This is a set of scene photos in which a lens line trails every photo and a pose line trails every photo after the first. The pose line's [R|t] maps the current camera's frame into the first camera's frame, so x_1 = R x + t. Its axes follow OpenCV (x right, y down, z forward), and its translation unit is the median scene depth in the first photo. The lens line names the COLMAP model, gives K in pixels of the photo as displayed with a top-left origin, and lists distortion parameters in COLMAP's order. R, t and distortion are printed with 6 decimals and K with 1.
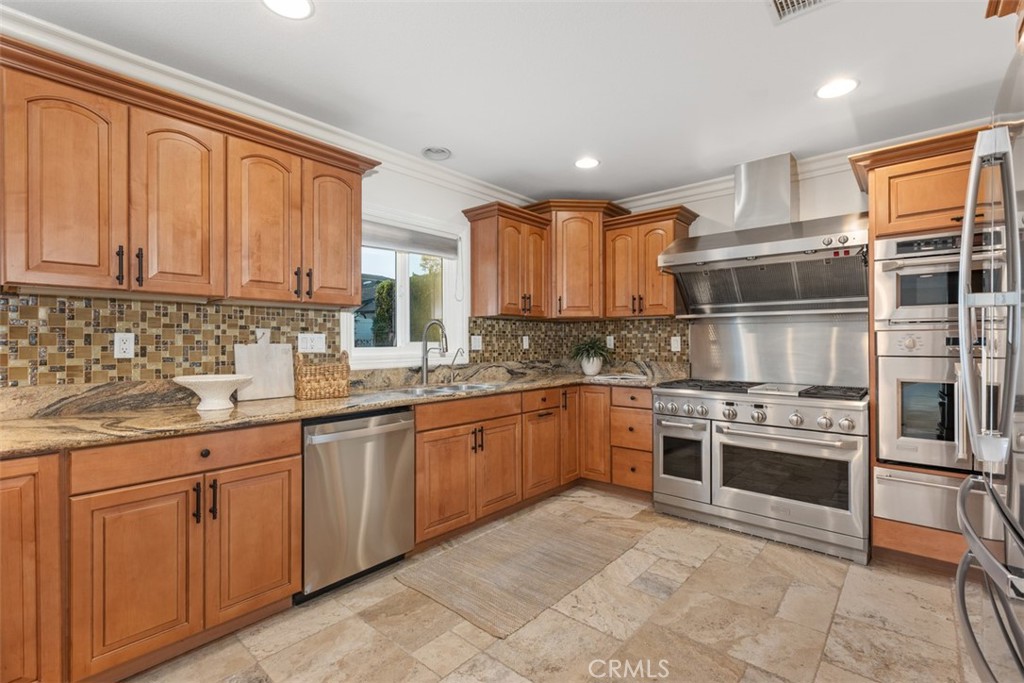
lens RADIAL K [[457.0, 0, 512.0], [0, 457.0, 341.5], [0, 0, 1]] dist [-0.000887, -0.000415]
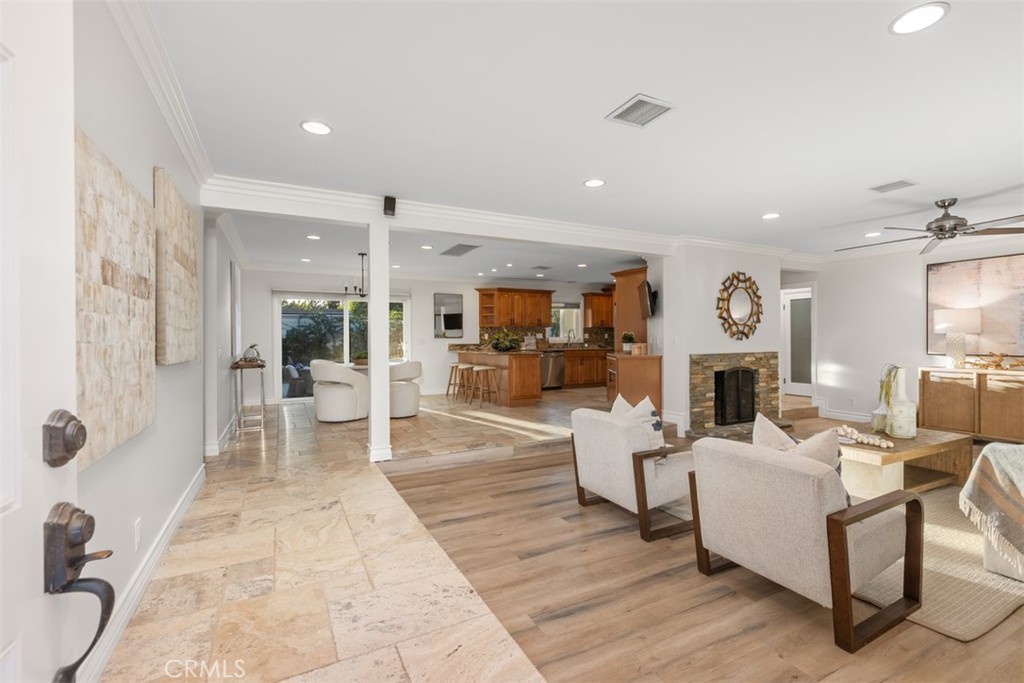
lens RADIAL K [[457.0, 0, 512.0], [0, 457.0, 341.5], [0, 0, 1]] dist [-0.000887, -0.000415]
pose [[0.933779, -0.000835, -0.357850, 0.849817], [0.004063, 0.999958, 0.008268, 0.019558], [0.357828, -0.009174, 0.933742, -3.124330]]
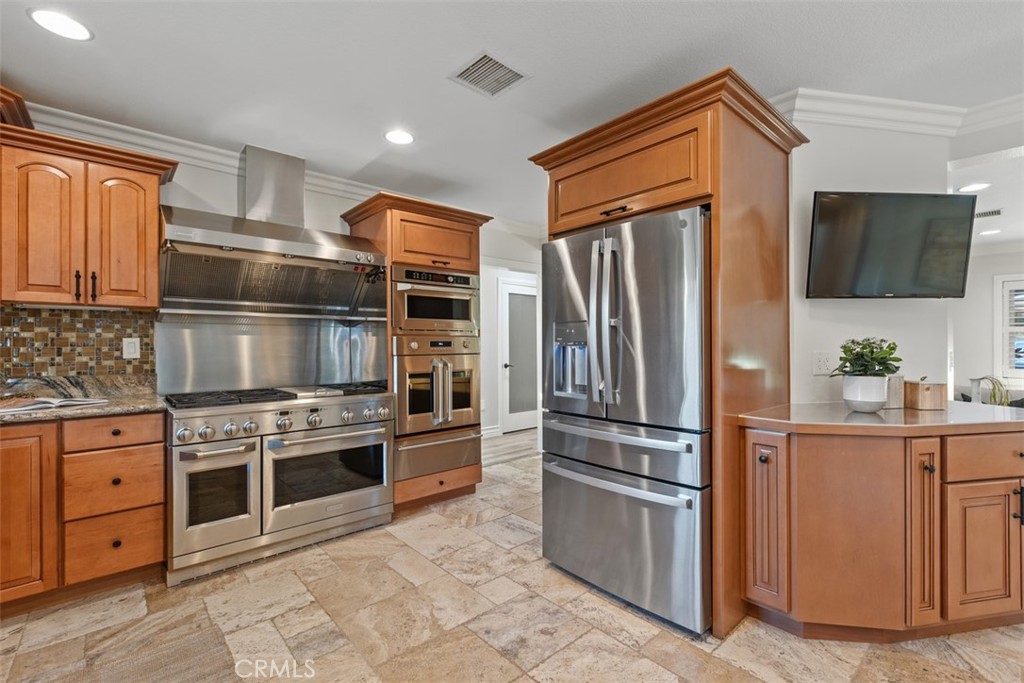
lens RADIAL K [[457.0, 0, 512.0], [0, 457.0, 341.5], [0, 0, 1]] dist [-0.000887, -0.000415]
pose [[0.116639, 0.007077, 0.993149, -0.352539], [0.001931, 0.999971, -0.007352, 0.001735], [-0.993172, 0.002775, 0.116622, 0.424292]]
